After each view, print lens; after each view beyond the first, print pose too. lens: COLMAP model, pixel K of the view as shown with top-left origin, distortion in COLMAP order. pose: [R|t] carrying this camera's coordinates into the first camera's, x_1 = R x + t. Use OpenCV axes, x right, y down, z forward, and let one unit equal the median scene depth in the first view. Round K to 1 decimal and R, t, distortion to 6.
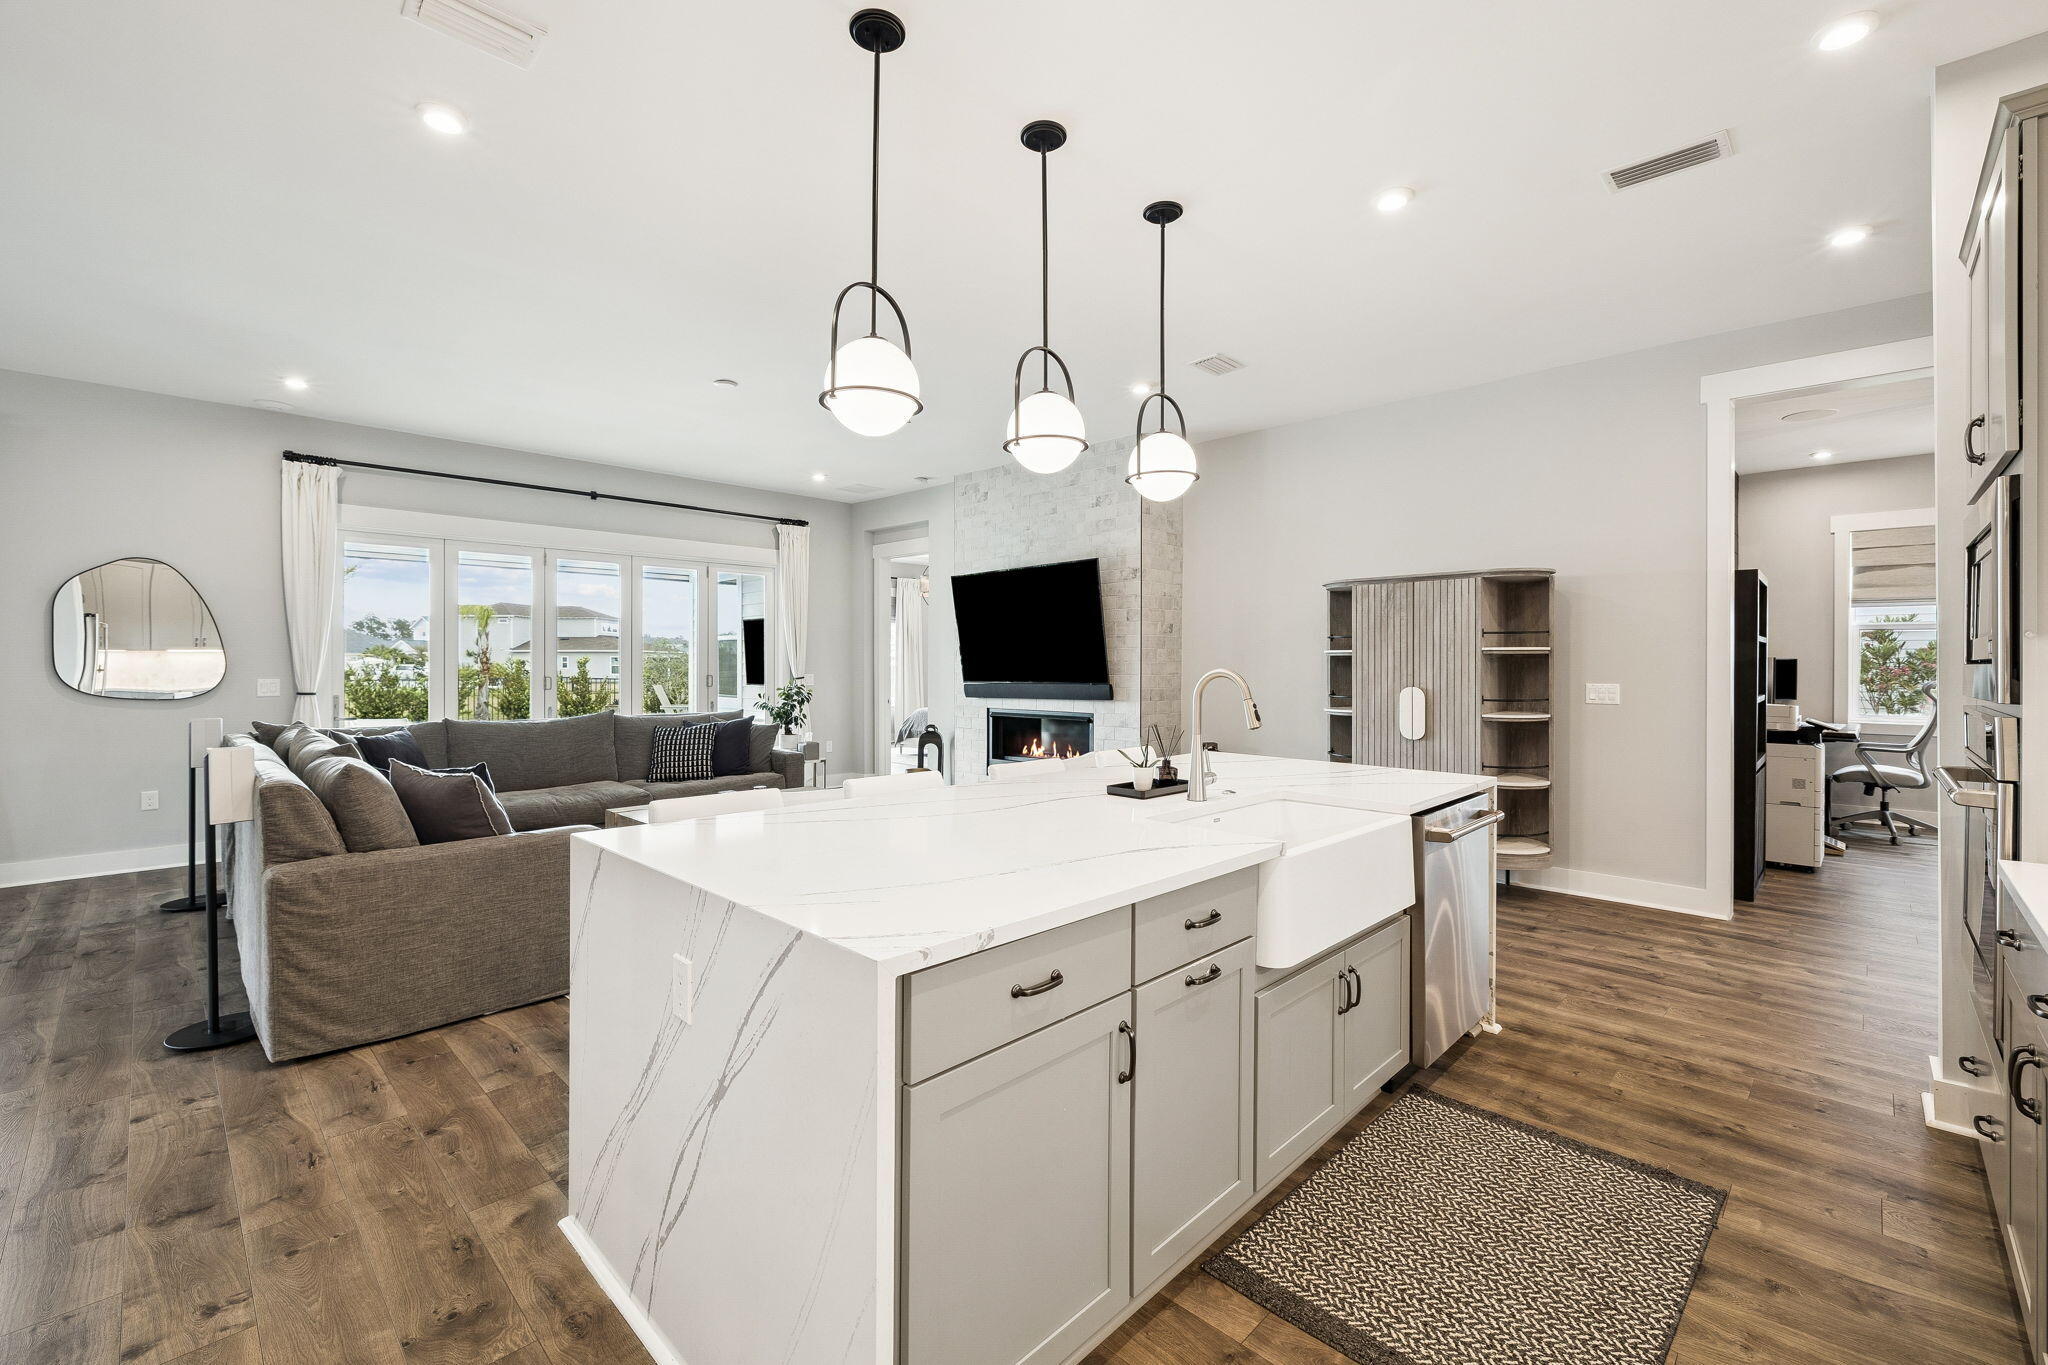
lens RADIAL K [[859.0, 0, 1030.8], [0, 859.0, 669.7], [0, 0, 1]] dist [-0.000086, -0.000180]
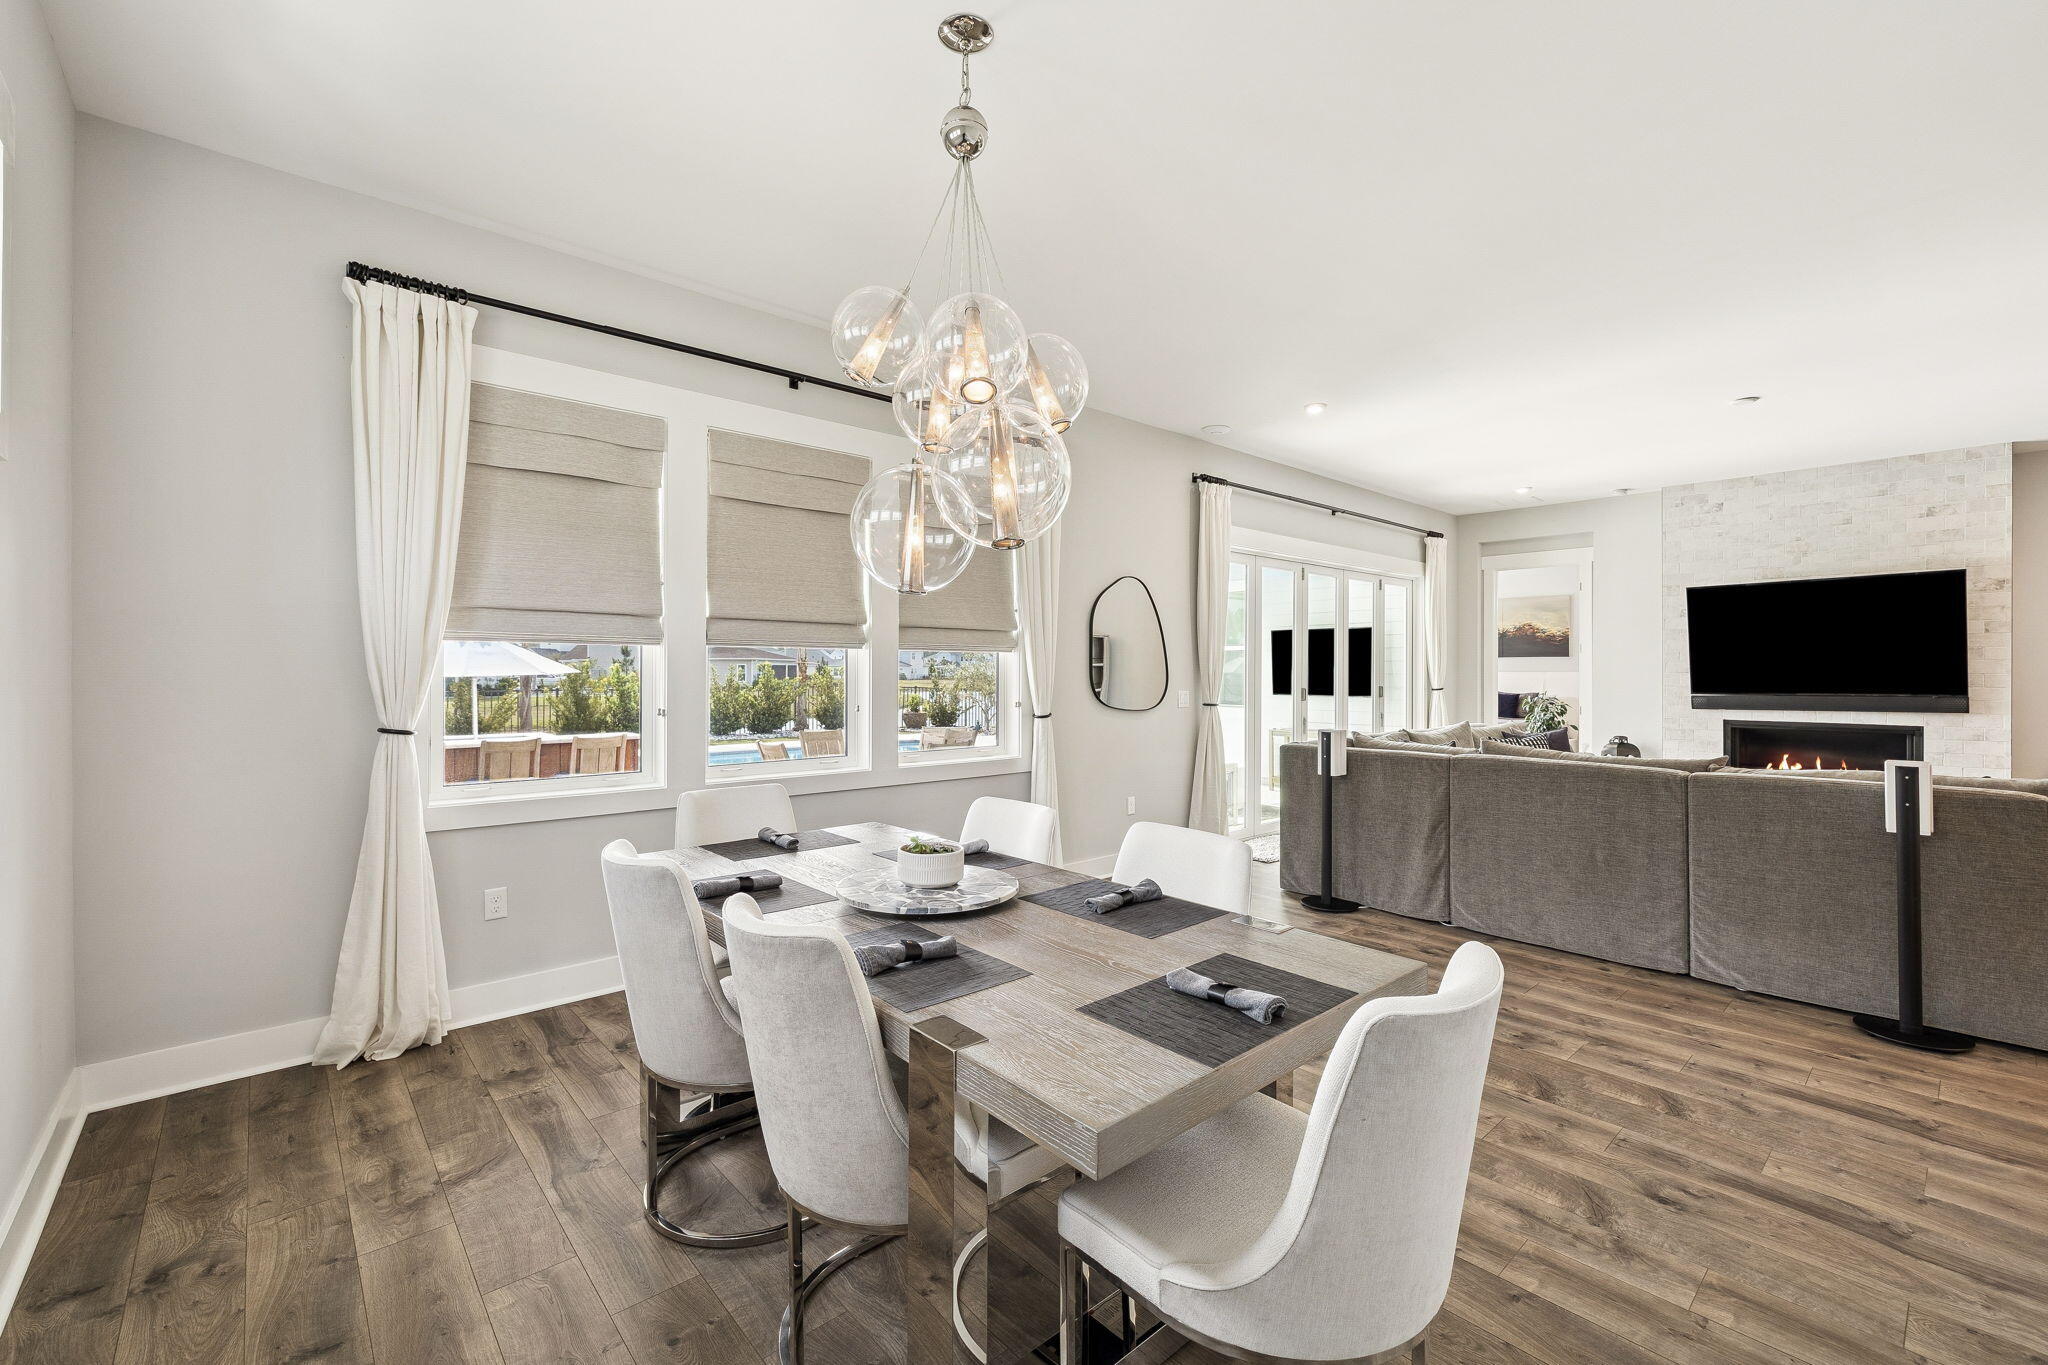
lens RADIAL K [[859.0, 0, 1030.8], [0, 859.0, 669.7], [0, 0, 1]] dist [-0.000086, -0.000180]
pose [[0.997390, 0.001123, -0.072192, -1.010873], [-0.001833, 0.999951, -0.009763, -0.003148], [0.072178, 0.009870, 0.997343, -0.062736]]
